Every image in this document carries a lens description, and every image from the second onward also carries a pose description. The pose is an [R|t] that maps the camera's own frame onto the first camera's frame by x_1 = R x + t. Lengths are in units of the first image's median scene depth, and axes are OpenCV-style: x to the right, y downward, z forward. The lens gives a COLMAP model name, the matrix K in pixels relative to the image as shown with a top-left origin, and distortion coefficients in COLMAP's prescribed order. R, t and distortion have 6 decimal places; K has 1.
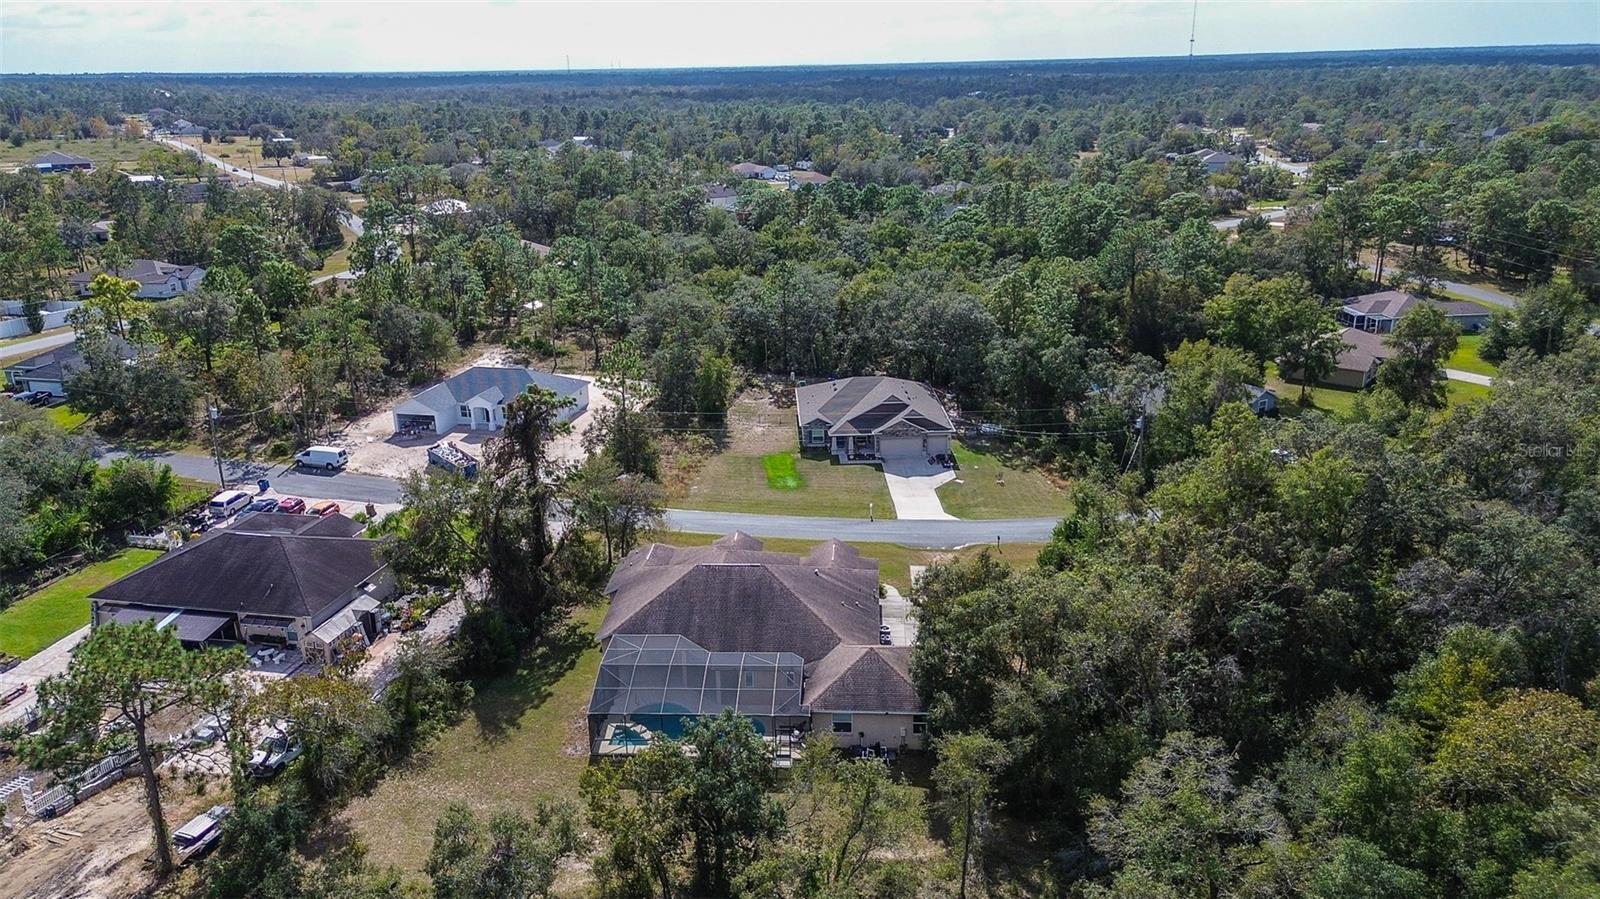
lens RADIAL K [[1171.7, 0, 798.3], [0, 1171.7, 451.7], [0, 0, 1]] dist [0.052432, -0.016116]
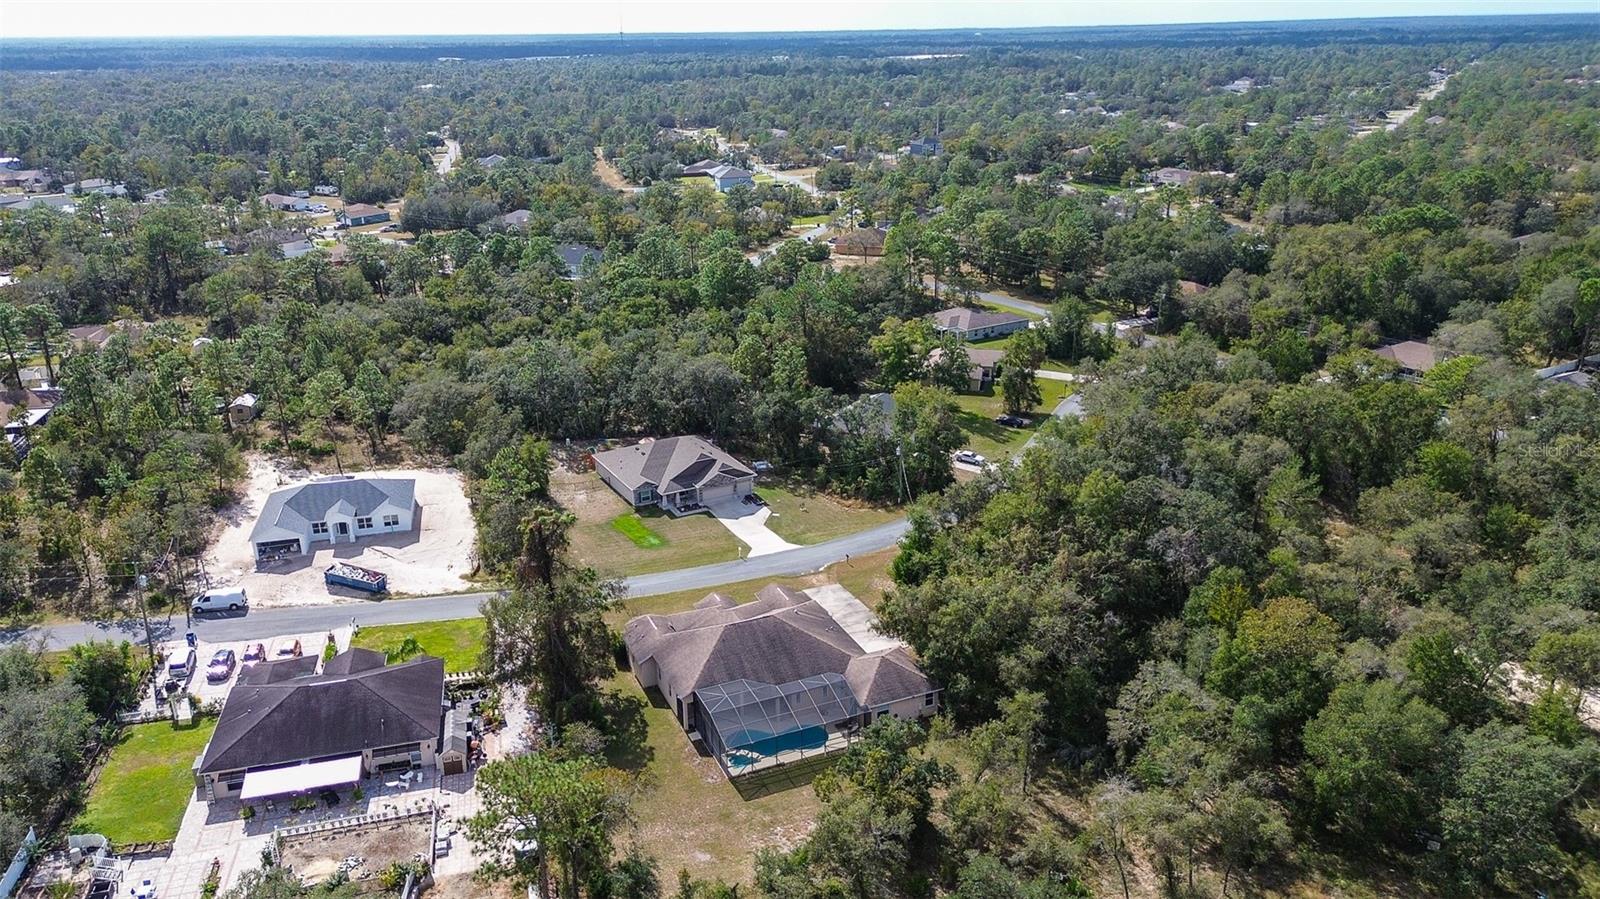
lens RADIAL K [[1171.7, 0, 800.9], [0, 1171.7, 448.5], [0, 0, 1]] dist [0.052432, -0.016116]
pose [[0.888263, -0.149396, 0.434361, -0.362433], [0.140768, 0.988667, 0.052178, -0.103636], [-0.437233, 0.014796, 0.899226, -0.155064]]
